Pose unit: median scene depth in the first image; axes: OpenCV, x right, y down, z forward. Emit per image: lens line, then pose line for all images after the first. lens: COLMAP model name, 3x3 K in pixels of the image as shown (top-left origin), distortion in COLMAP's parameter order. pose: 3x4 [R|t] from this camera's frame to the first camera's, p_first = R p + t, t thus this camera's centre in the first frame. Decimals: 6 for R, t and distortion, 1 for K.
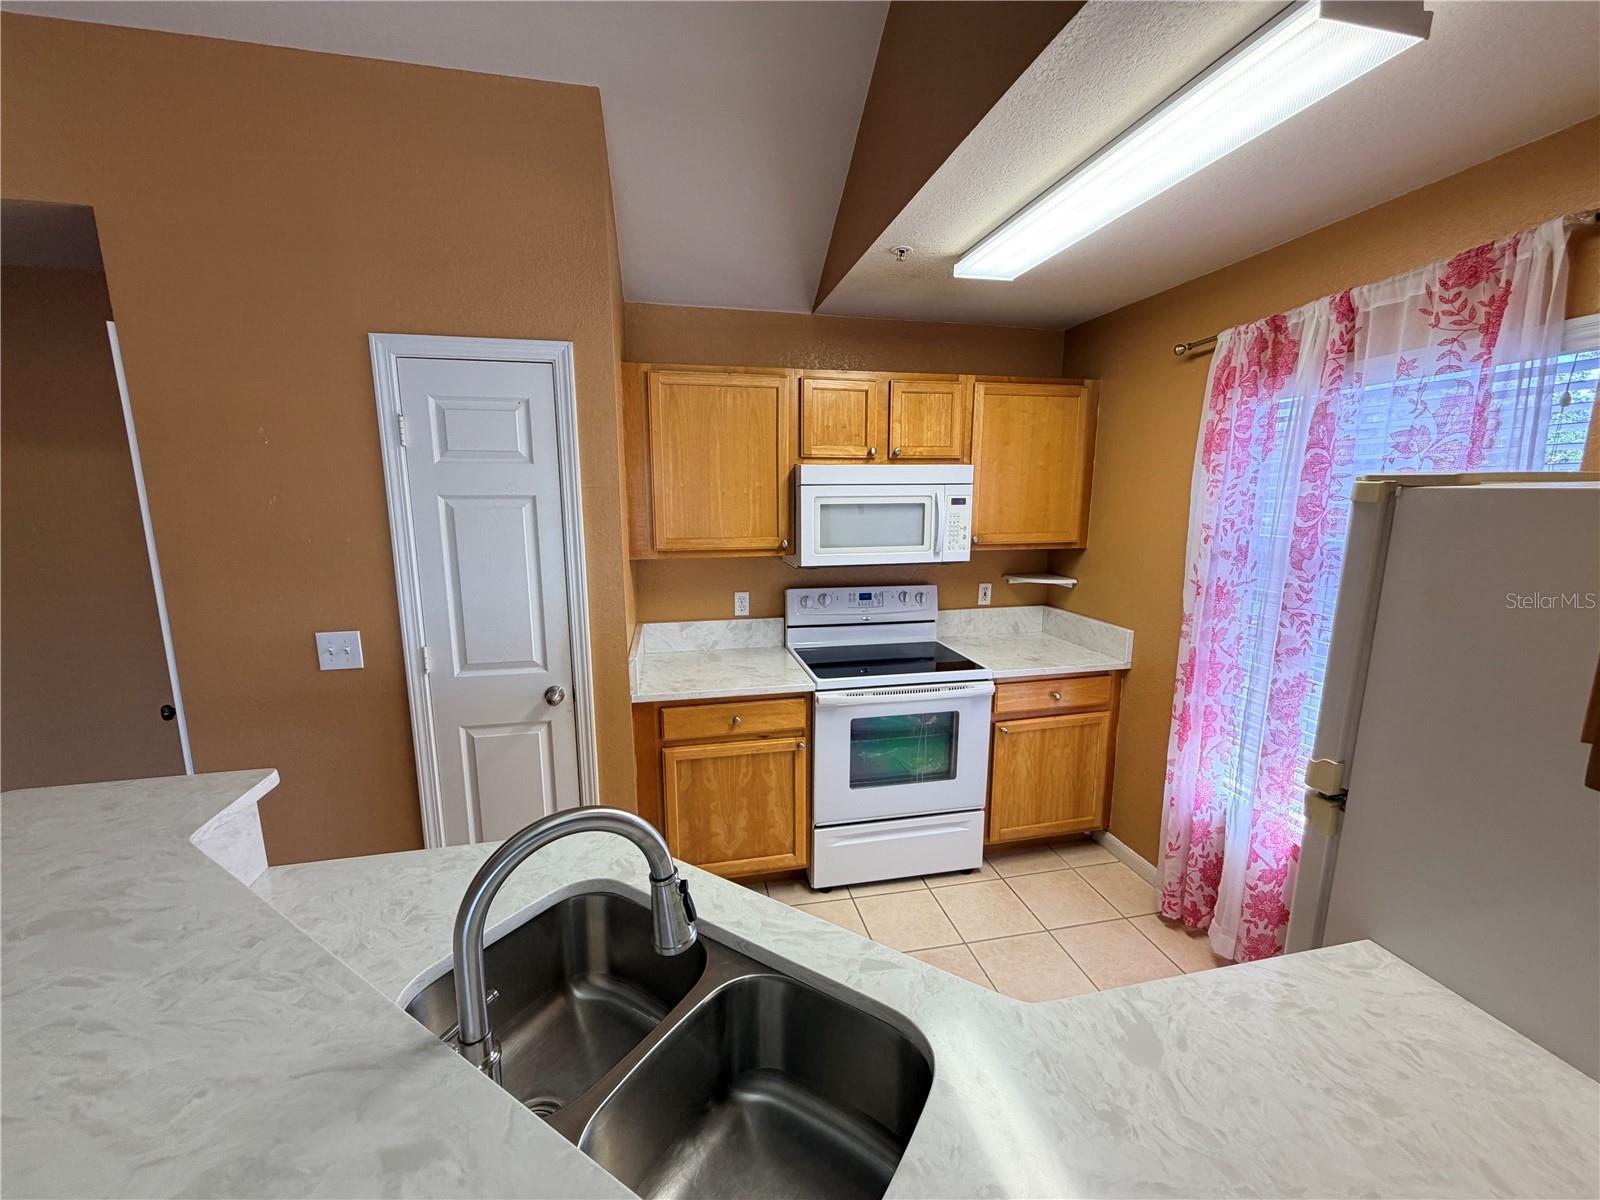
lens RADIAL K [[640.0, 0, 796.0], [0, 640.0, 601.8], [0, 0, 1]] dist [0.000802, -0.000133]
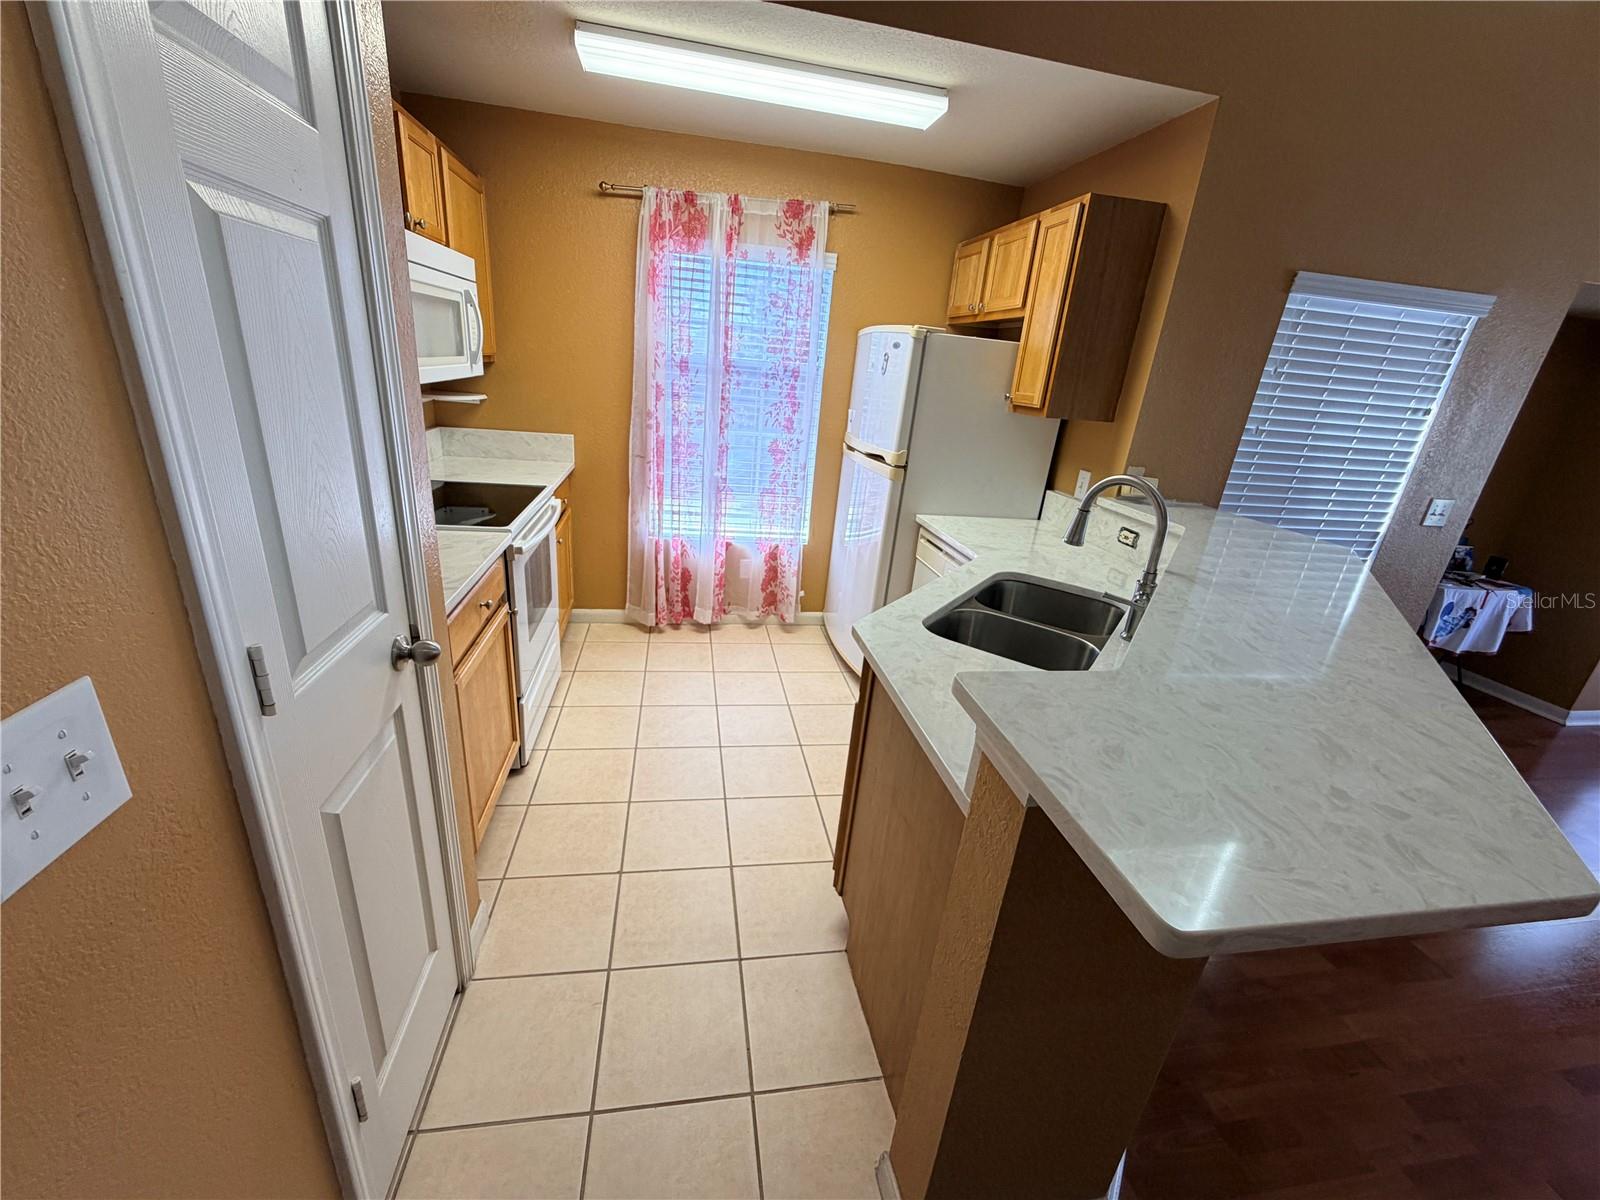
lens RADIAL K [[641.9, 0, 796.1], [0, 641.9, 603.0], [0, 0, 1]] dist [-0.000313, -0.000149]
pose [[0.037069, -0.346651, 0.937261, -0.730671], [0.088740, 0.935343, 0.342432, -0.036458], [-0.995365, 0.070479, 0.065434, 0.562455]]
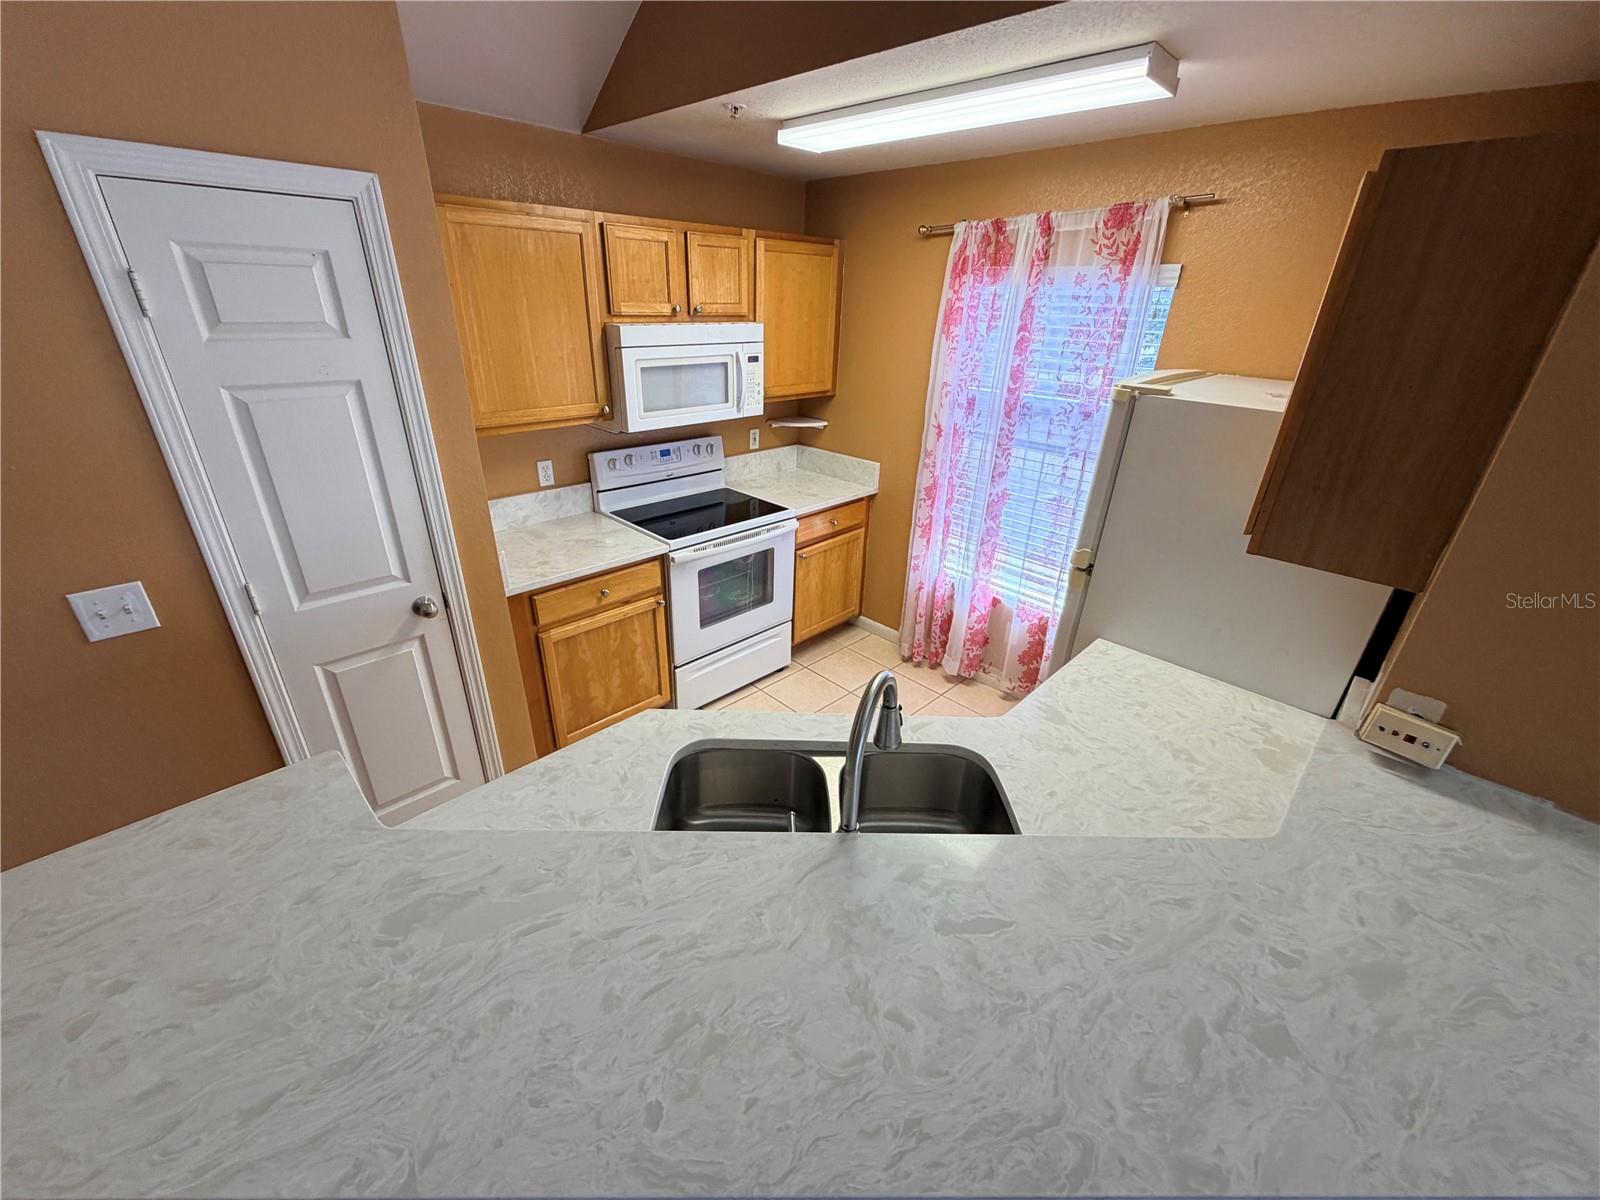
lens RADIAL K [[641.0, 0, 795.9], [0, 641.0, 602.0], [0, 0, 1]] dist [0.000552, -0.000062]
pose [[0.841805, -0.209725, 0.497373, -0.334541], [0.064106, 0.953756, 0.293667, -0.082462], [-0.535961, -0.215326, 0.816321, -0.024202]]
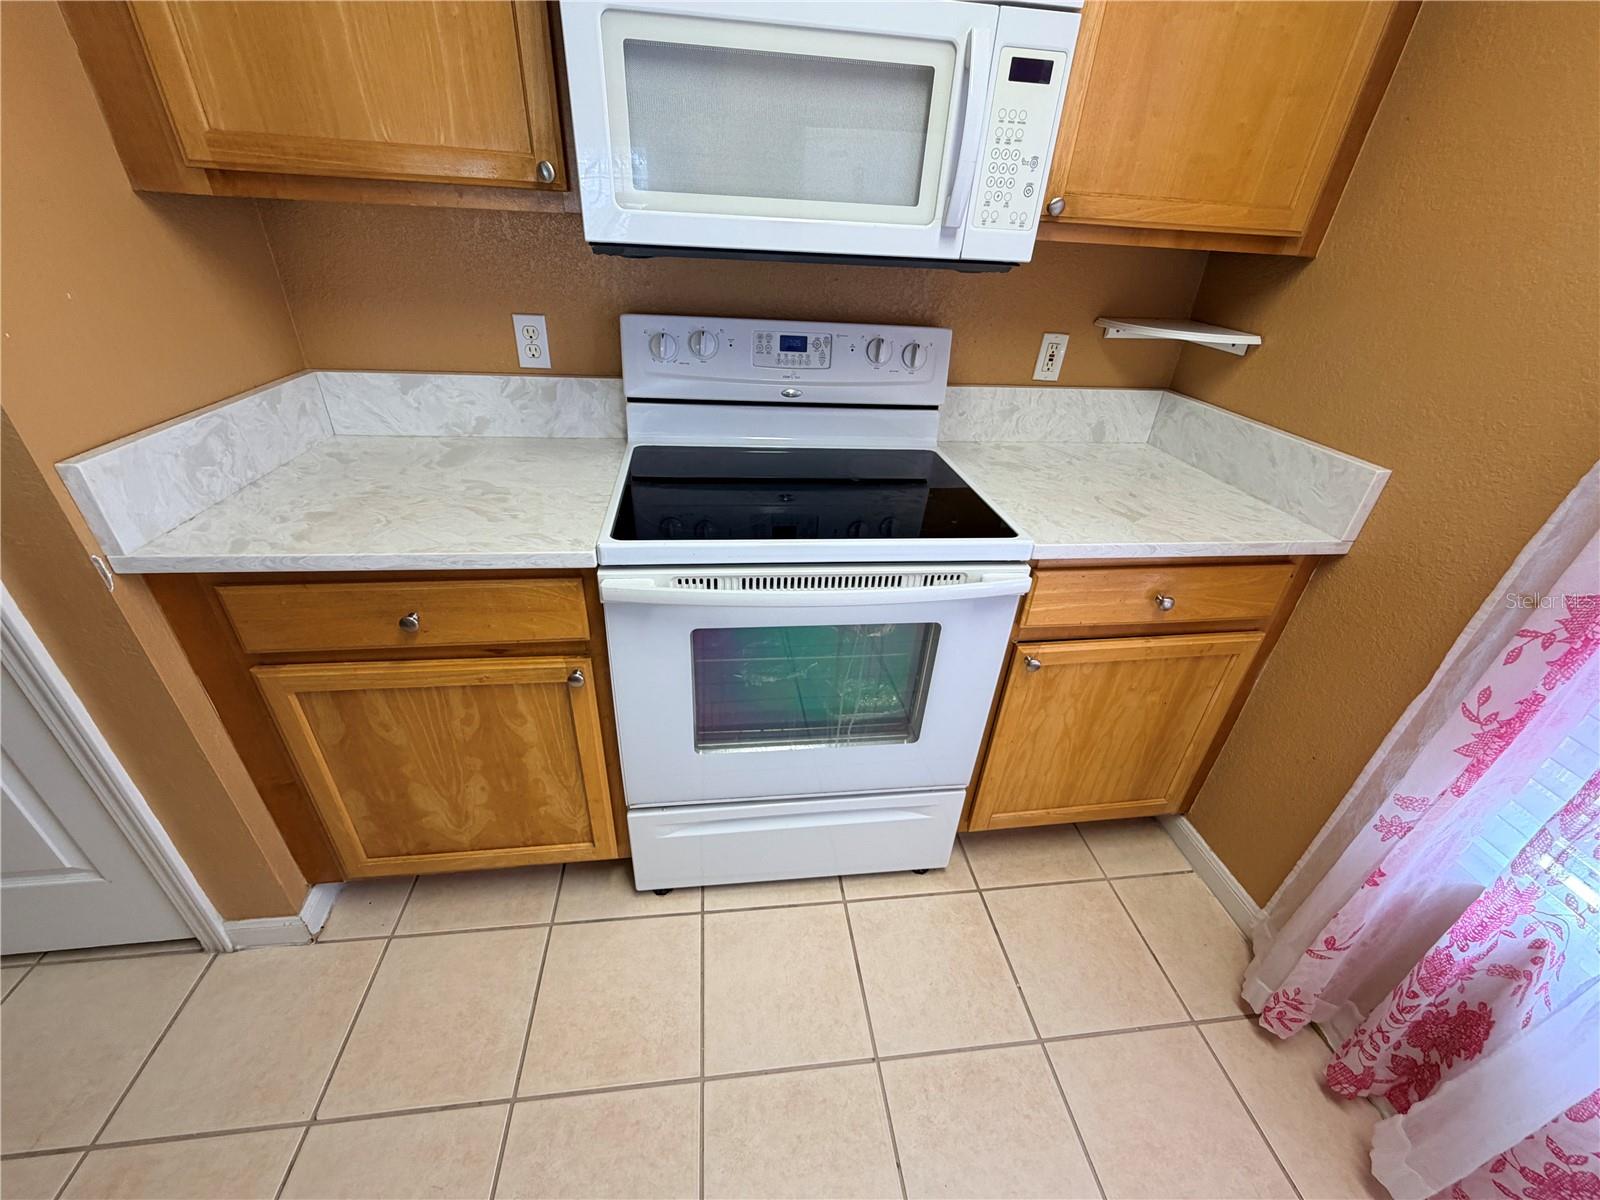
lens RADIAL K [[641.9, 0, 796.1], [0, 641.9, 603.0], [0, 0, 1]] dist [-0.000313, -0.000149]
pose [[0.995485, 0.085461, -0.041306, 0.172692], [-0.065397, 0.932920, 0.354095, 0.002917], [0.068797, -0.349795, 0.934297, 0.581900]]
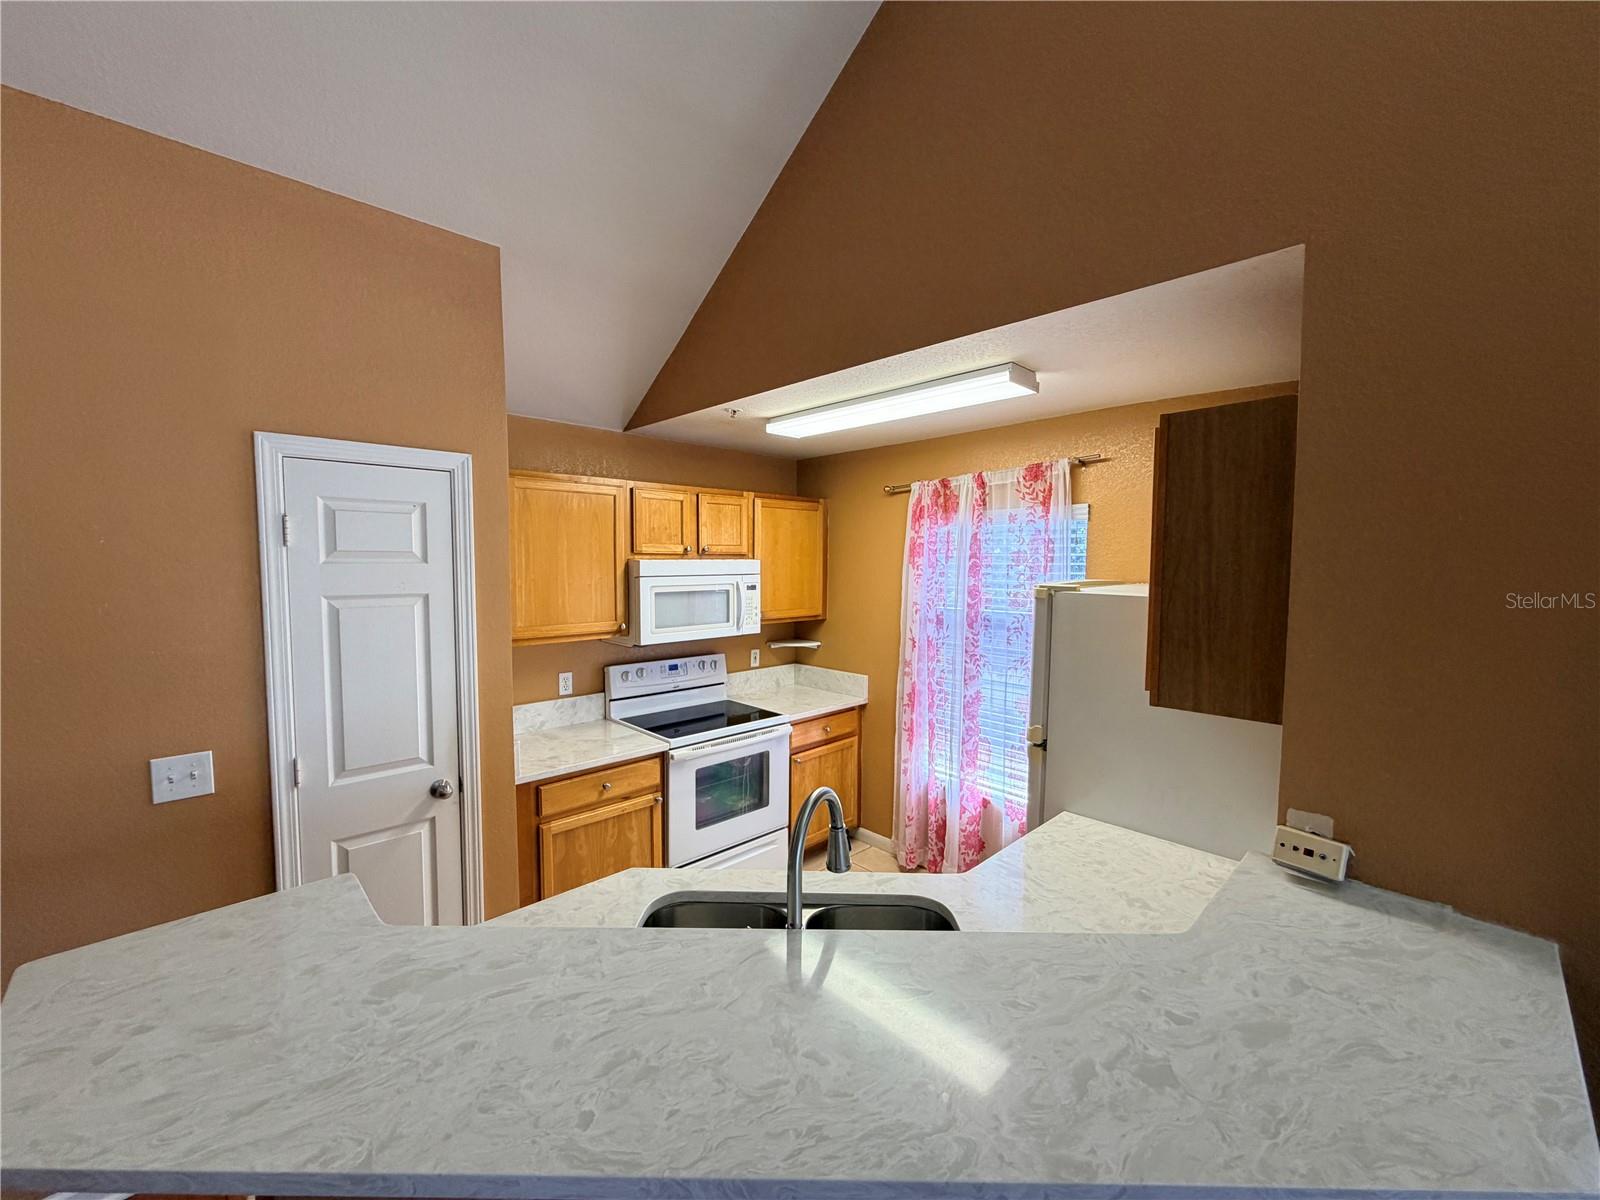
lens RADIAL K [[640.0, 0, 796.0], [0, 640.0, 601.8], [0, 0, 1]] dist [0.000802, -0.000133]
pose [[0.854248, -0.028684, 0.519073, -0.360468], [0.083237, 0.993142, -0.082103, -0.015021], [-0.513158, 0.113343, 0.850777, -0.151811]]
